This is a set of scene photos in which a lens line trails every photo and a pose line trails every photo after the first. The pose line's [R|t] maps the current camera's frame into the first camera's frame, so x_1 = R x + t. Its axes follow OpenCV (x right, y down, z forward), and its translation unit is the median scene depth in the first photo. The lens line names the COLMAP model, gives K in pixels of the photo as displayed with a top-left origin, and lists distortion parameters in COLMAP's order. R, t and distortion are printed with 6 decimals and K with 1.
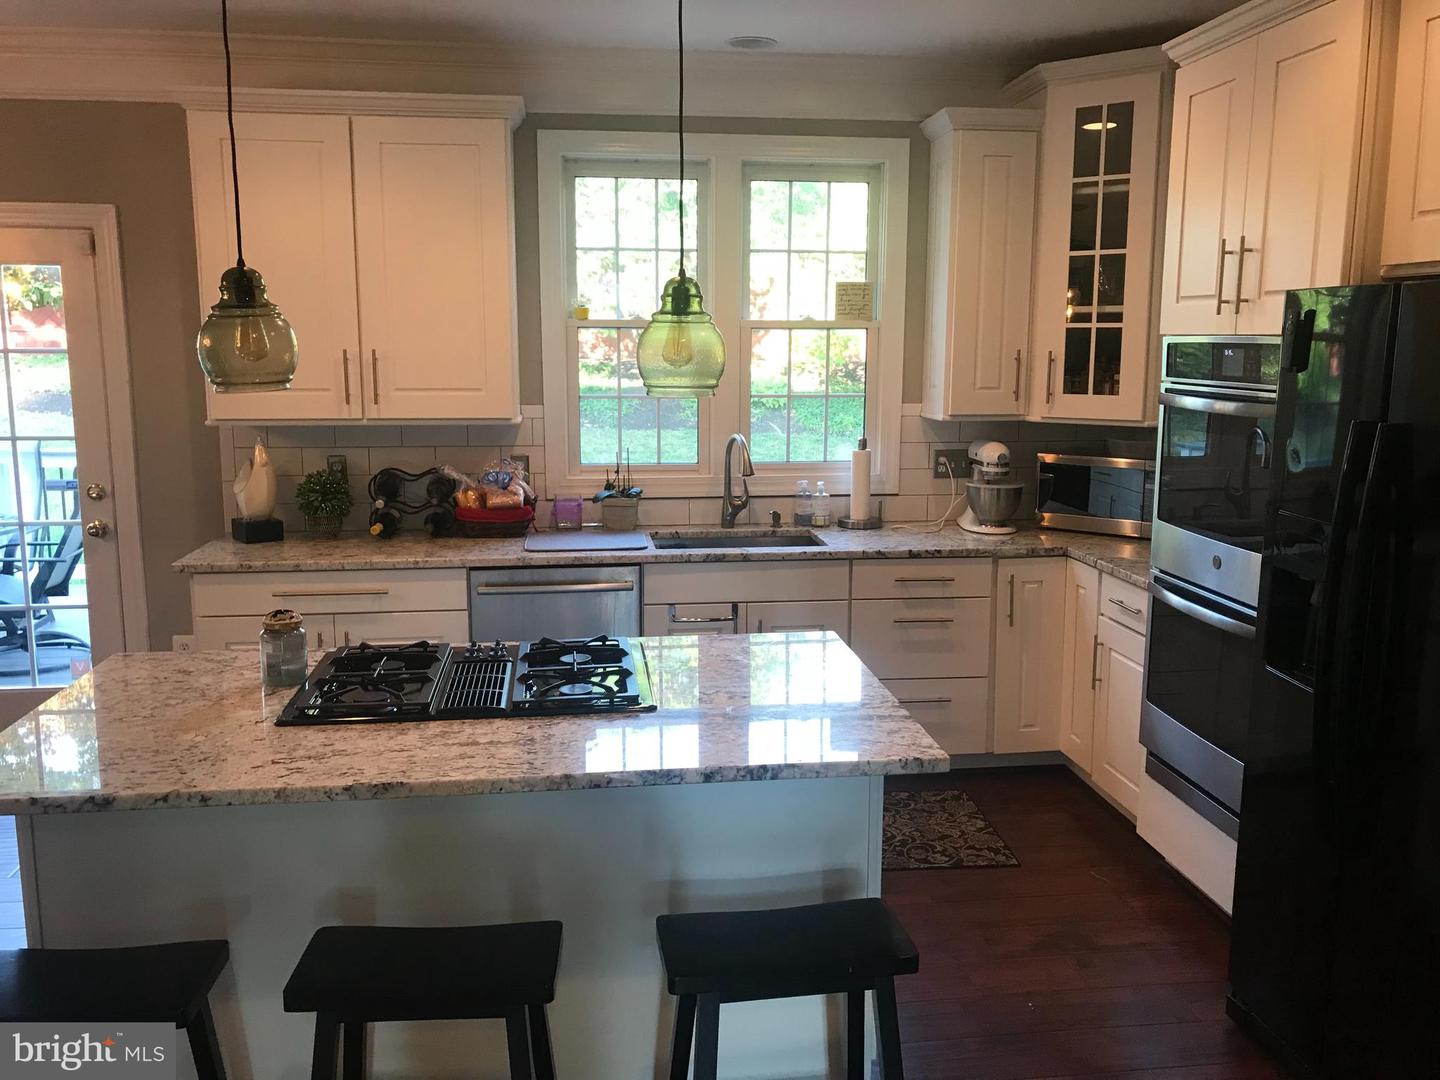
lens RADIAL K [[1186.0, 0, 720.0], [0, 1186.0, 533.2], [0, 0, 1]] dist [0.006777, -0.013169]
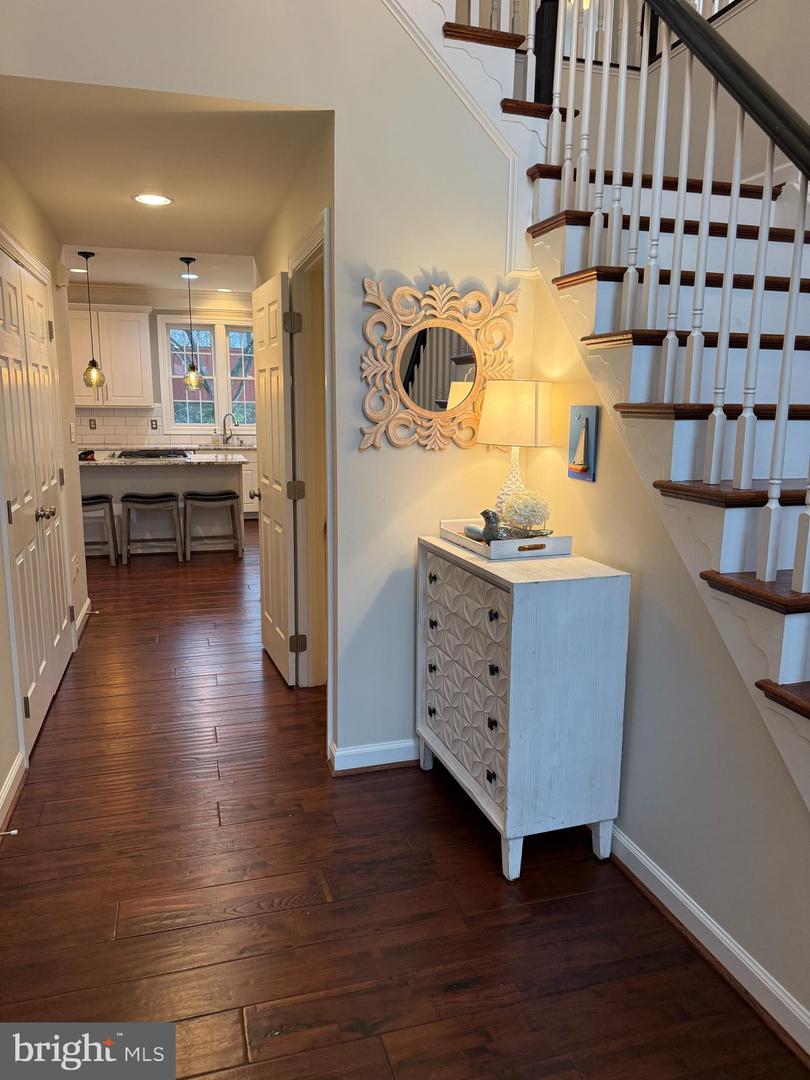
lens RADIAL K [[748.9, 0, 405.2], [0, 748.9, 542.8], [0, 0, 1]] dist [0.004753, 0.000352]
pose [[0.987237, -0.014934, 0.158555, 0.168547], [0.012287, 0.999769, 0.017658, 0.237529], [-0.158782, -0.015485, 0.987192, -1.042796]]
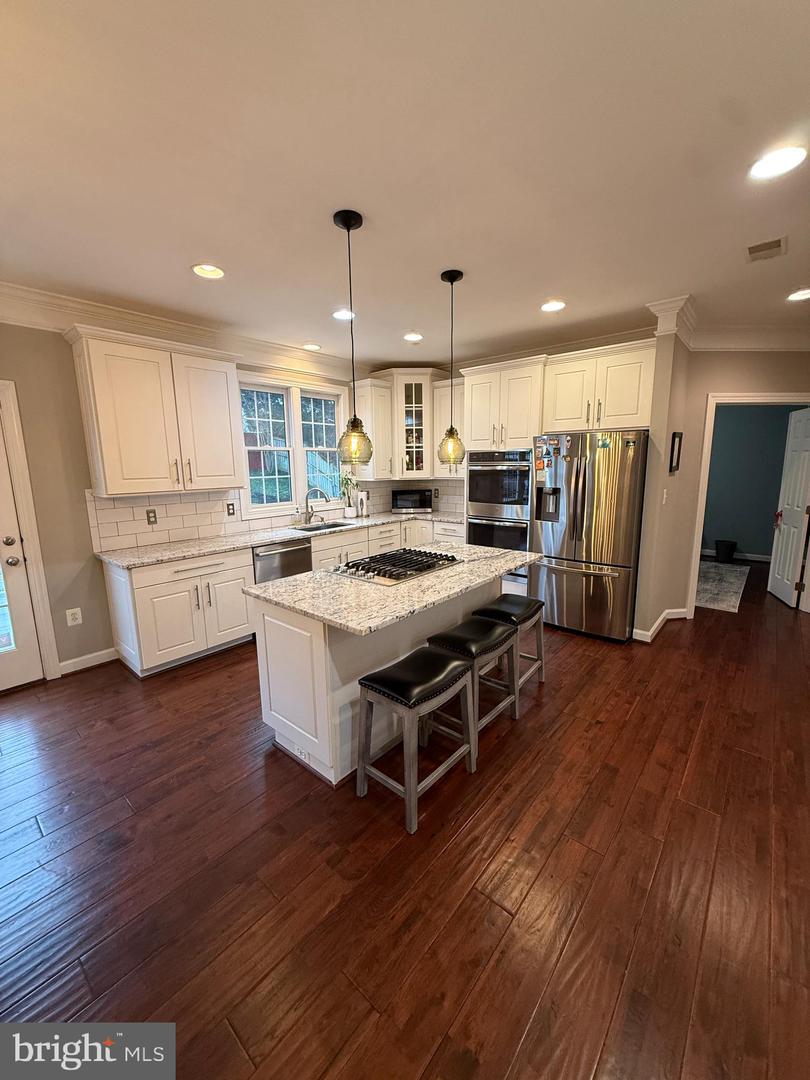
lens RADIAL K [[429.3, 0, 407.4], [0, 429.3, 537.6], [0, 0, 1]] dist [0.000050, -0.000238]
pose [[0.741510, -0.131324, 0.657964, -0.531740], [0.126653, 0.990424, 0.054946, 0.000693], [-0.658879, 0.042590, 0.751042, 0.120613]]
